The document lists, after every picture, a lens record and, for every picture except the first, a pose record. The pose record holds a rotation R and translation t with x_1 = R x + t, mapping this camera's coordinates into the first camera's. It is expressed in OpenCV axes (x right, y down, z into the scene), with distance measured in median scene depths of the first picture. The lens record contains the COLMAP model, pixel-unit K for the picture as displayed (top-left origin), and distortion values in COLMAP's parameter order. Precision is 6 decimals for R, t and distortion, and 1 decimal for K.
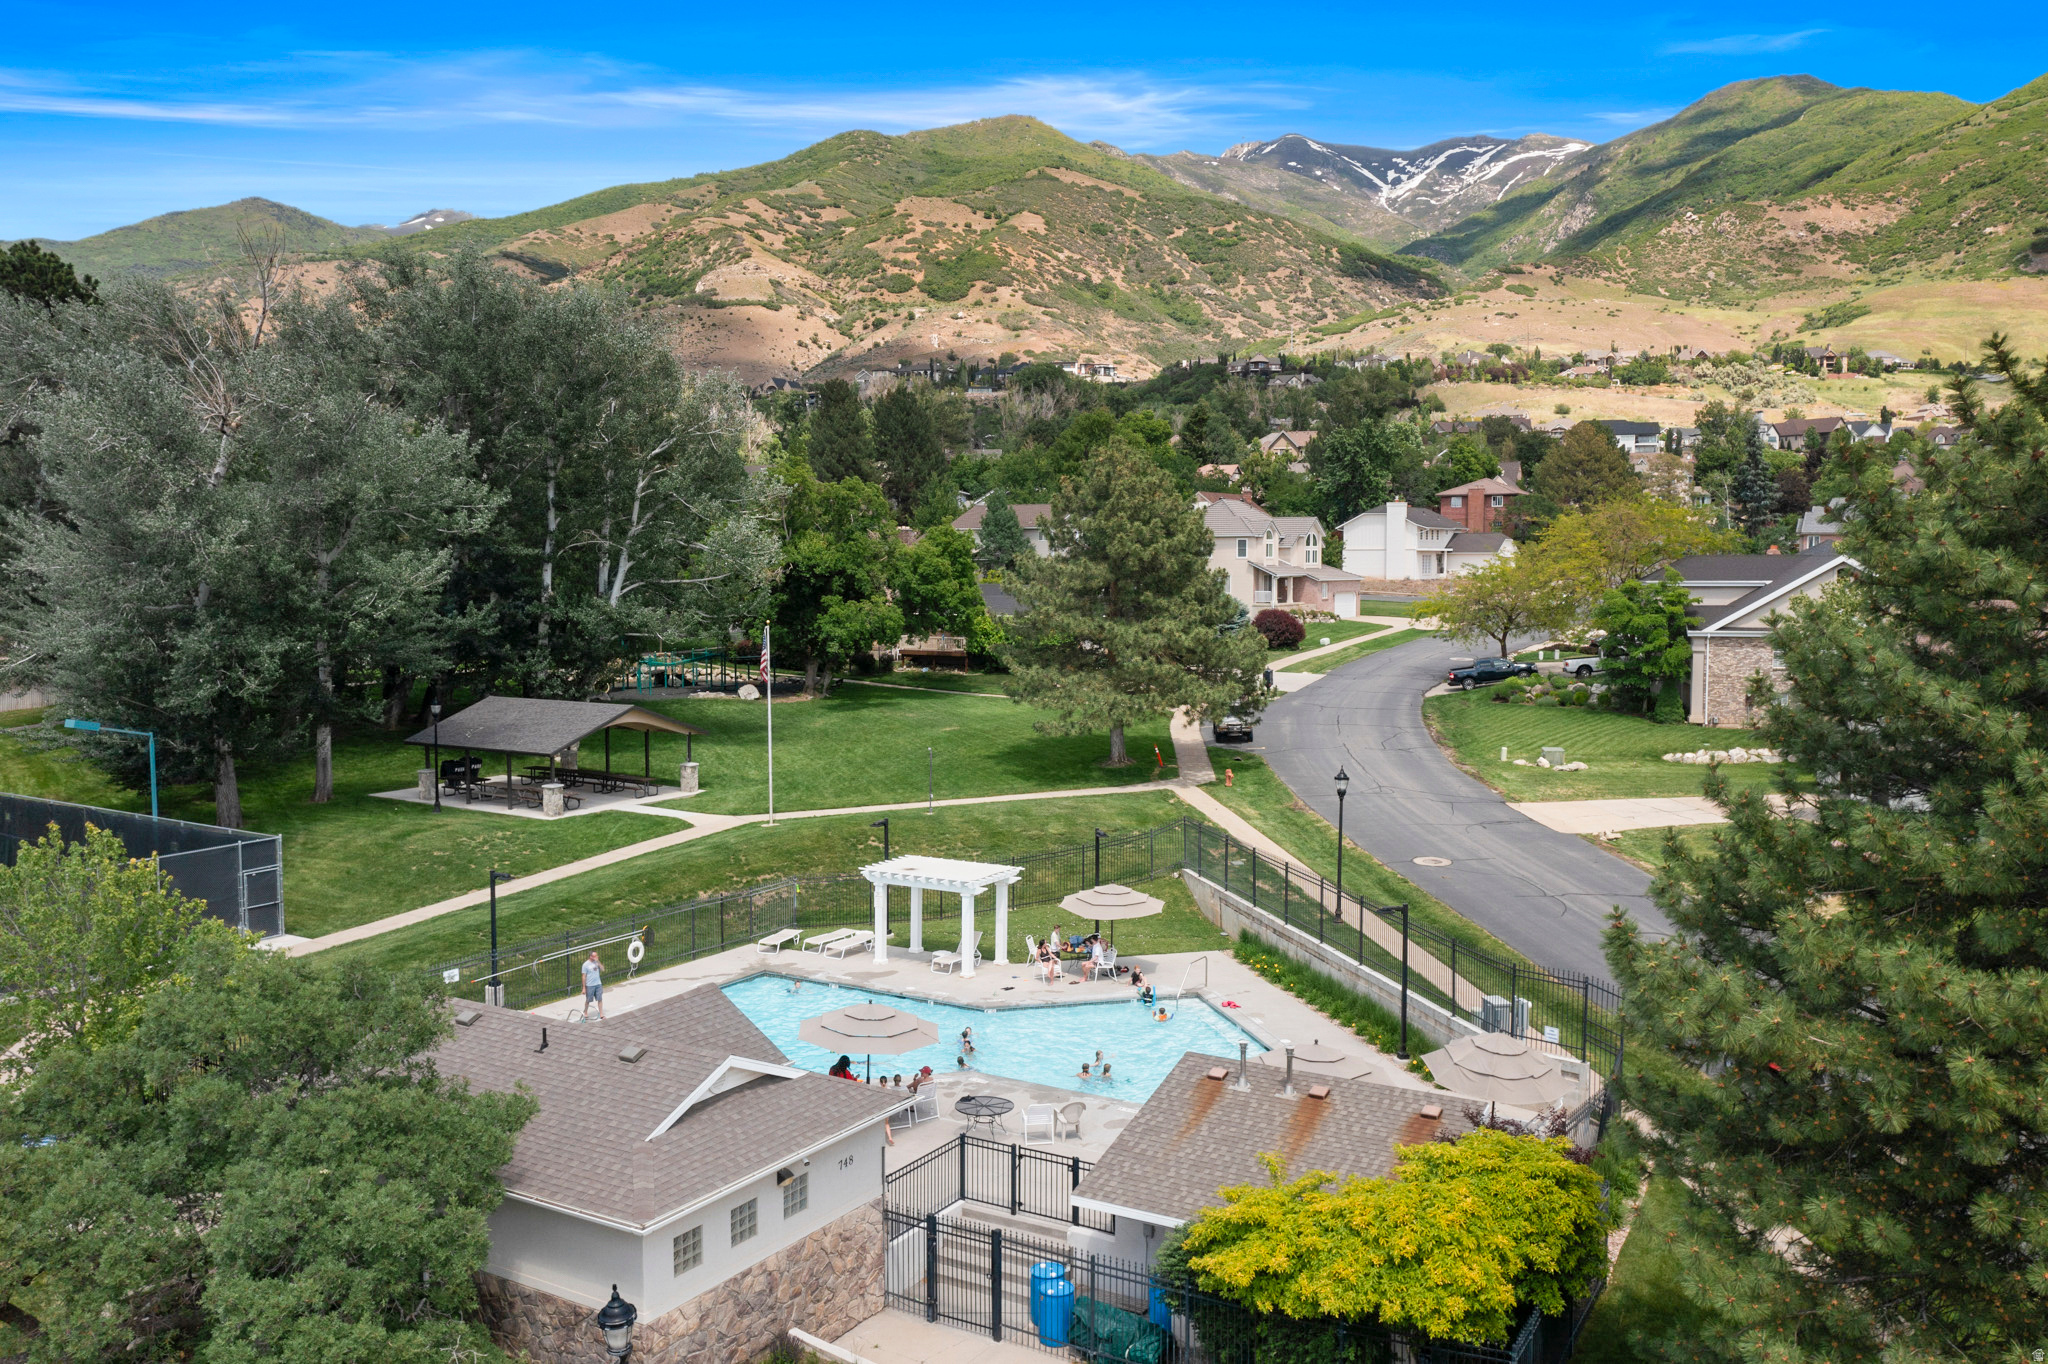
lens RADIAL K [[1624.4, 0, 1023.8], [0, 1624.4, 671.7], [0, 0, 1]] dist [-0.005511, 0.001168]
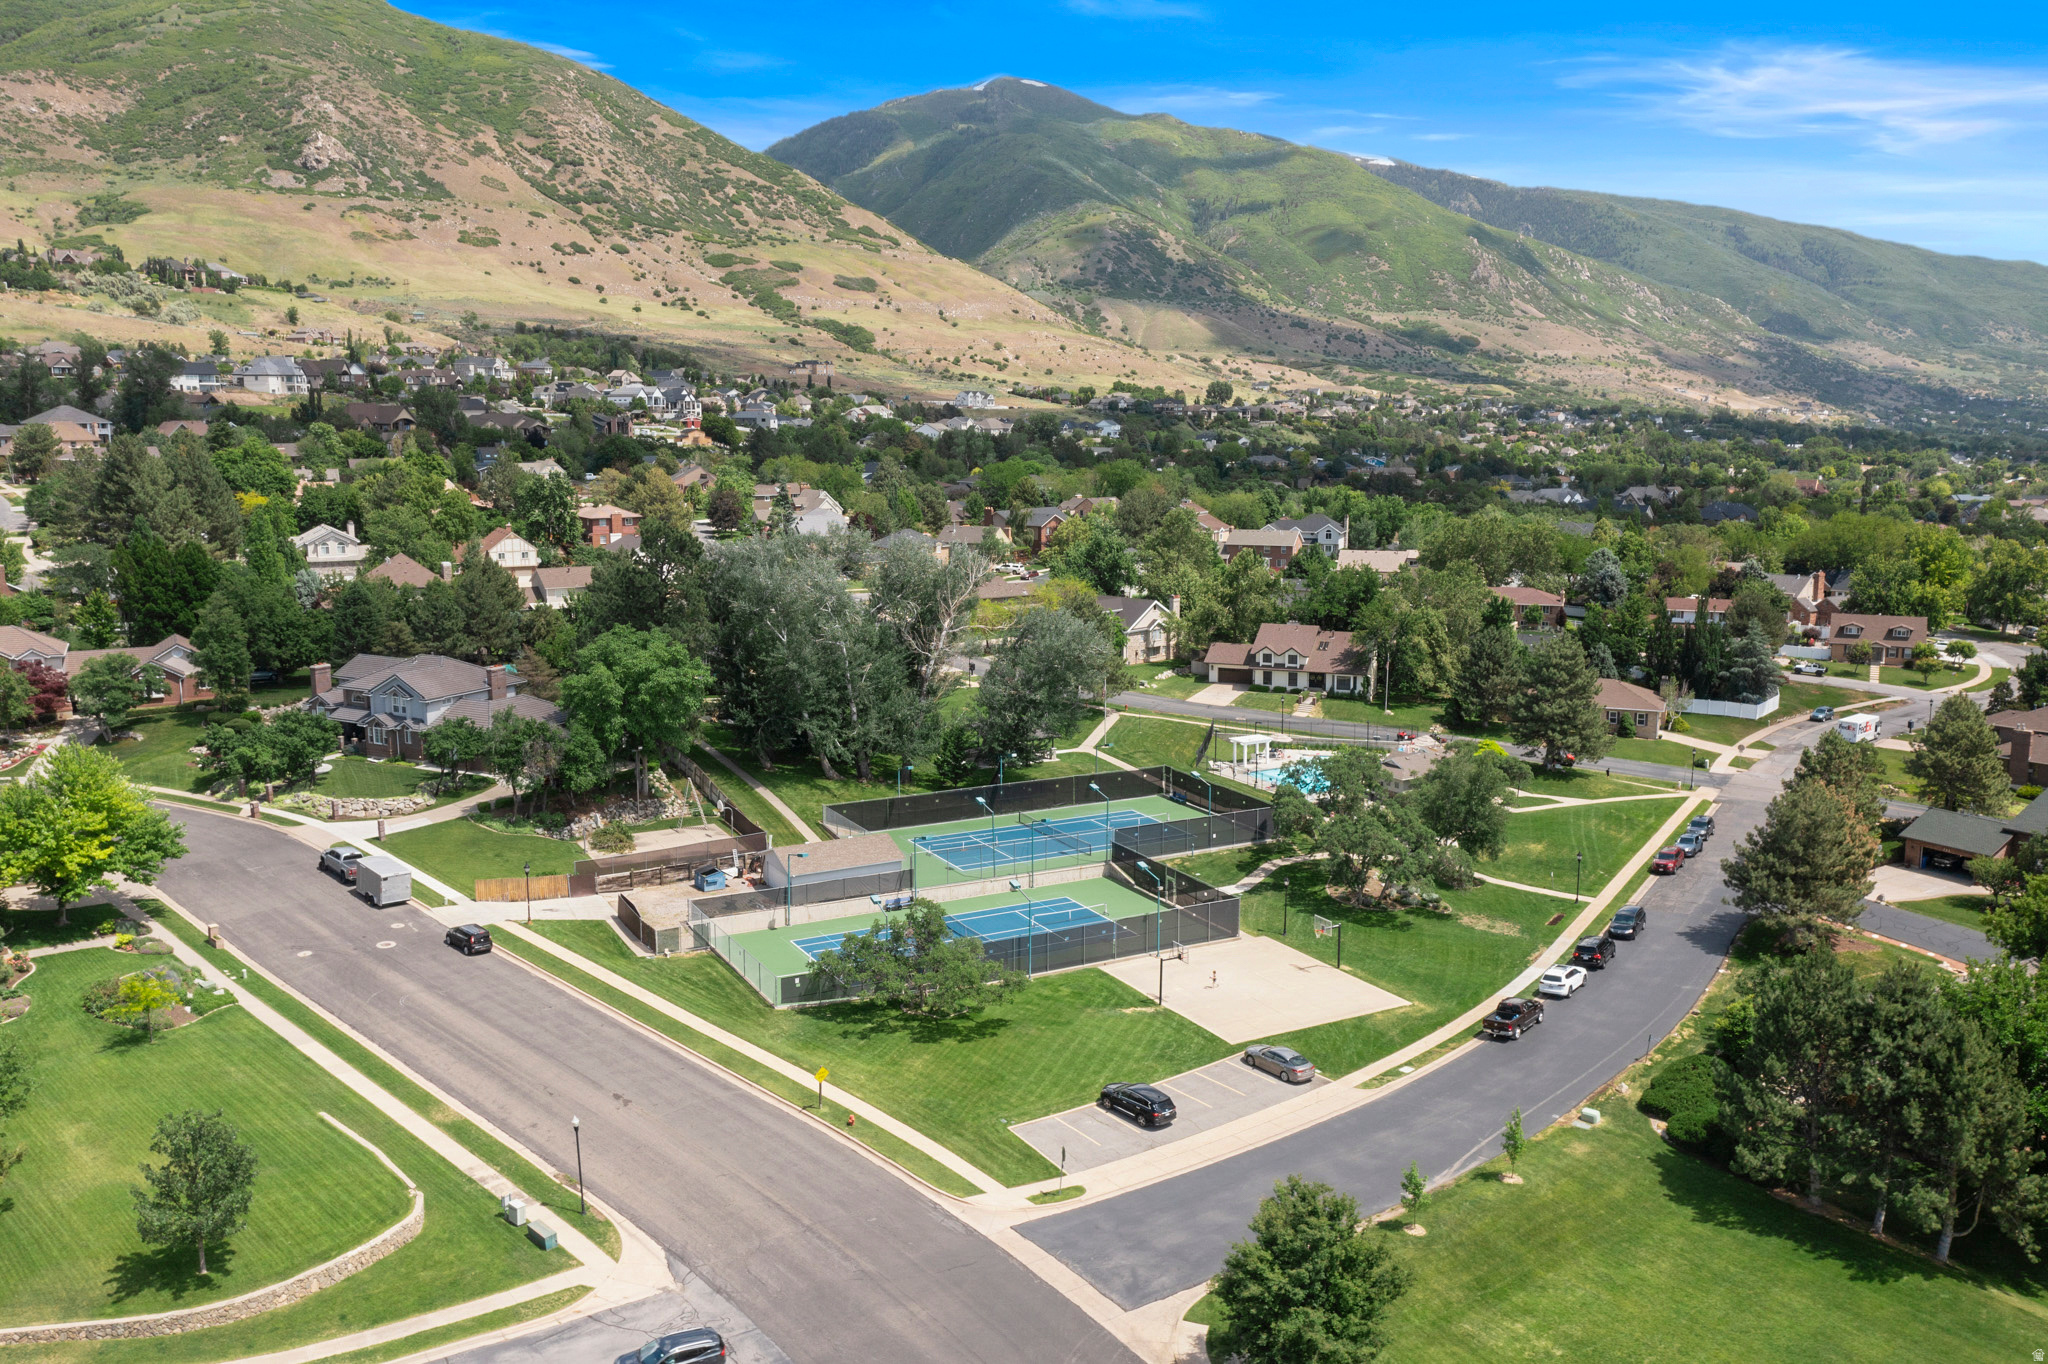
lens RADIAL K [[1624.4, 0, 1023.8], [0, 1624.4, 671.7], [0, 0, 1]] dist [-0.005511, 0.001168]
pose [[0.492741, -0.137022, 0.859320, -0.117888], [0.059767, 0.990522, 0.123671, -0.017816], [-0.868121, -0.009579, 0.496260, -0.014018]]
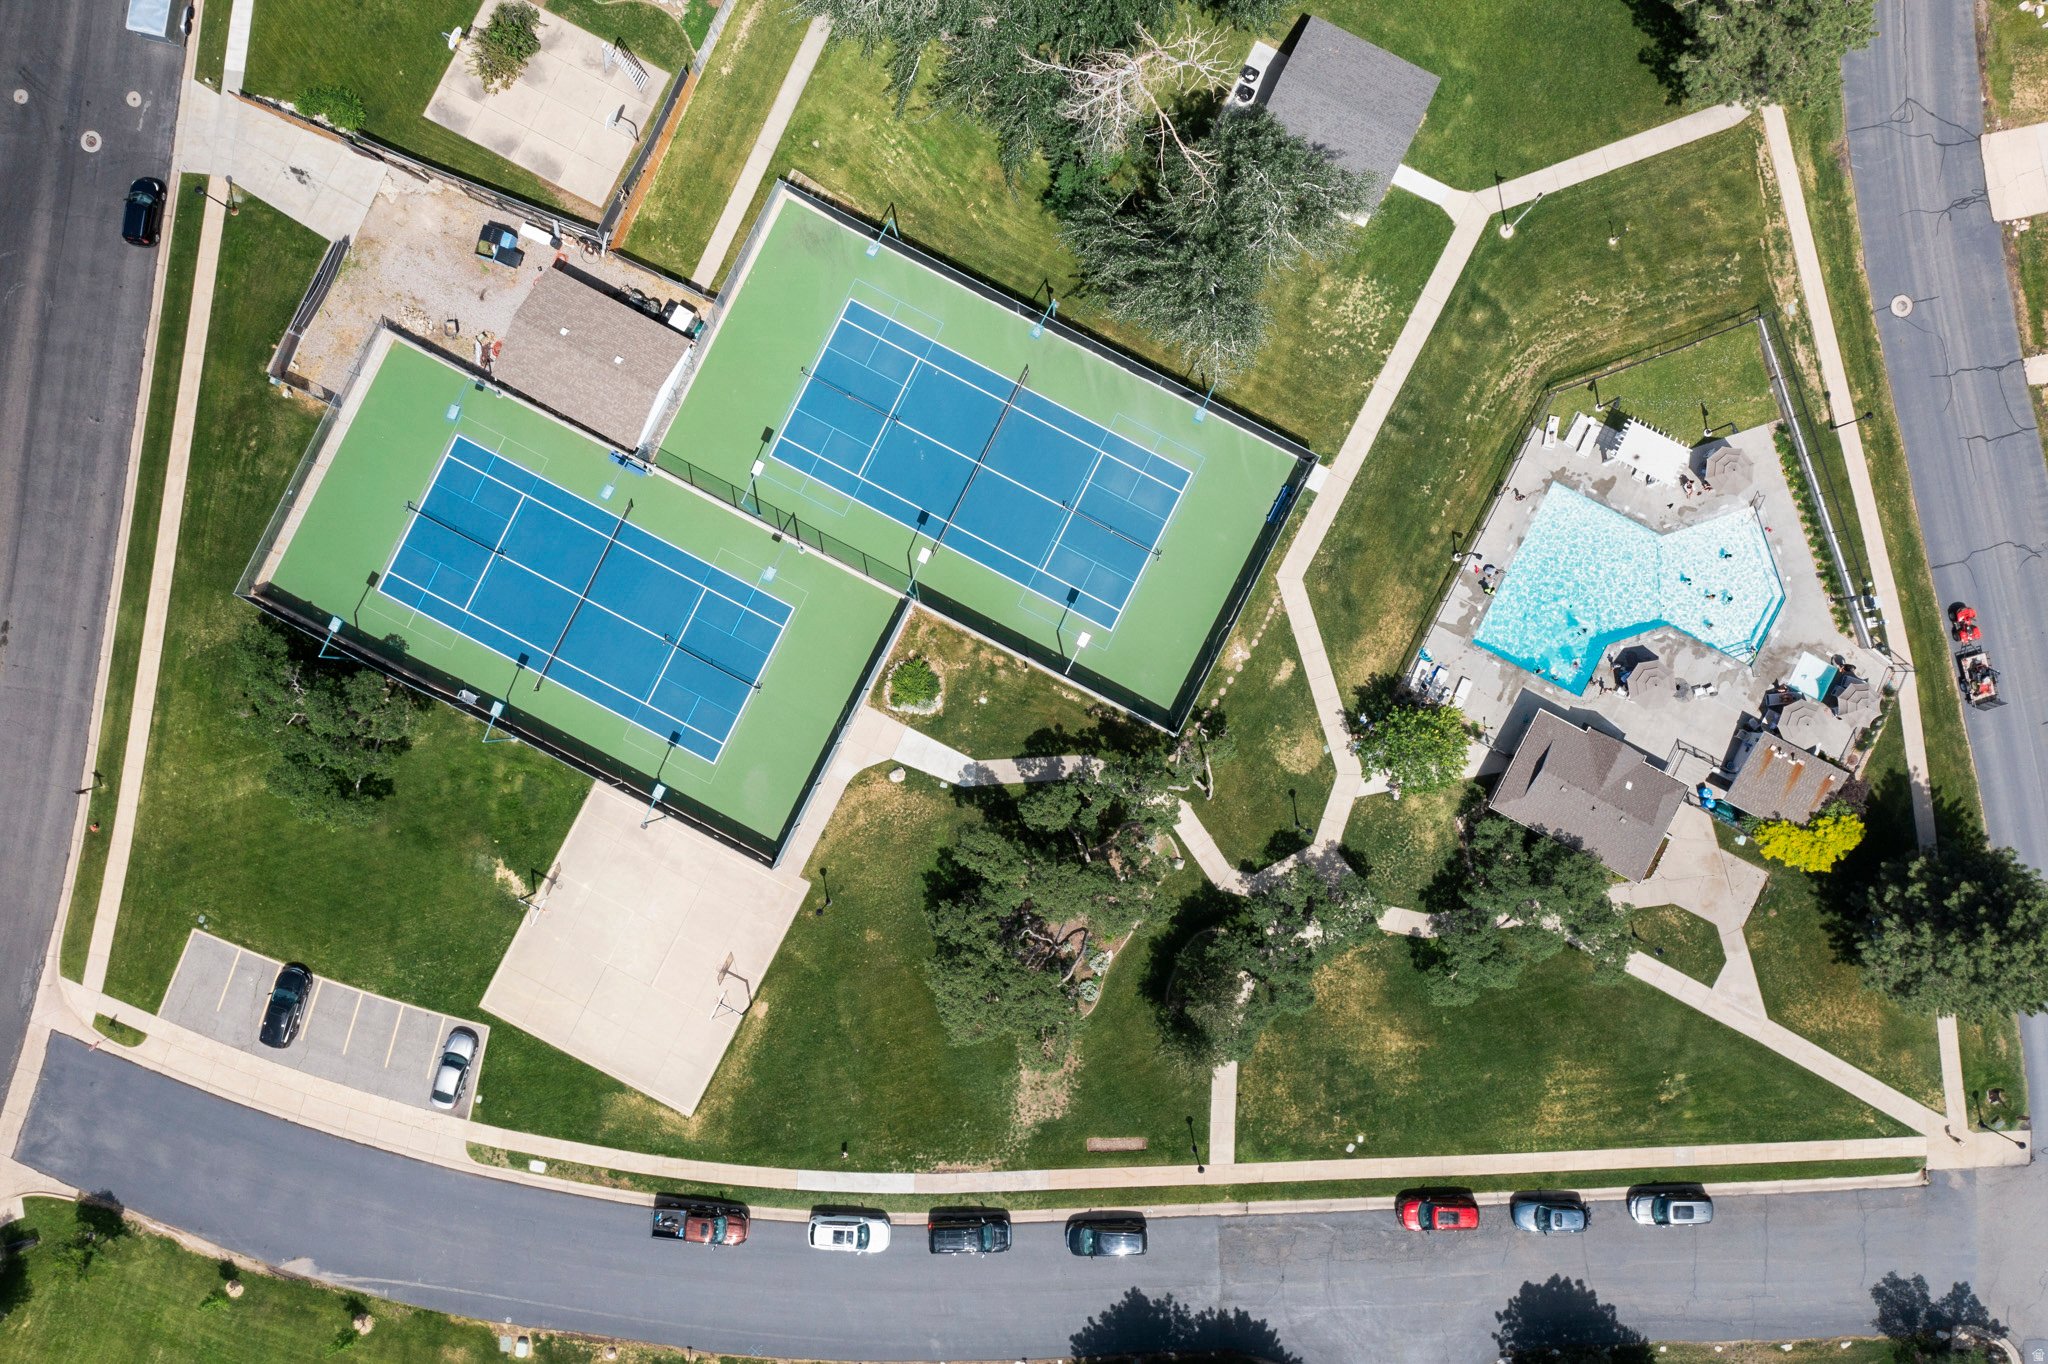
lens RADIAL K [[1624.8, 0, 1028.2], [0, 1624.8, 668.8], [0, 0, 1]] dist [-0.001545, 0.003415]
pose [[0.997186, -0.074804, -0.004859, -0.028395], [0.011430, 0.087666, 0.996084, -0.064182], [-0.074085, -0.993337, 0.088274, 0.020079]]
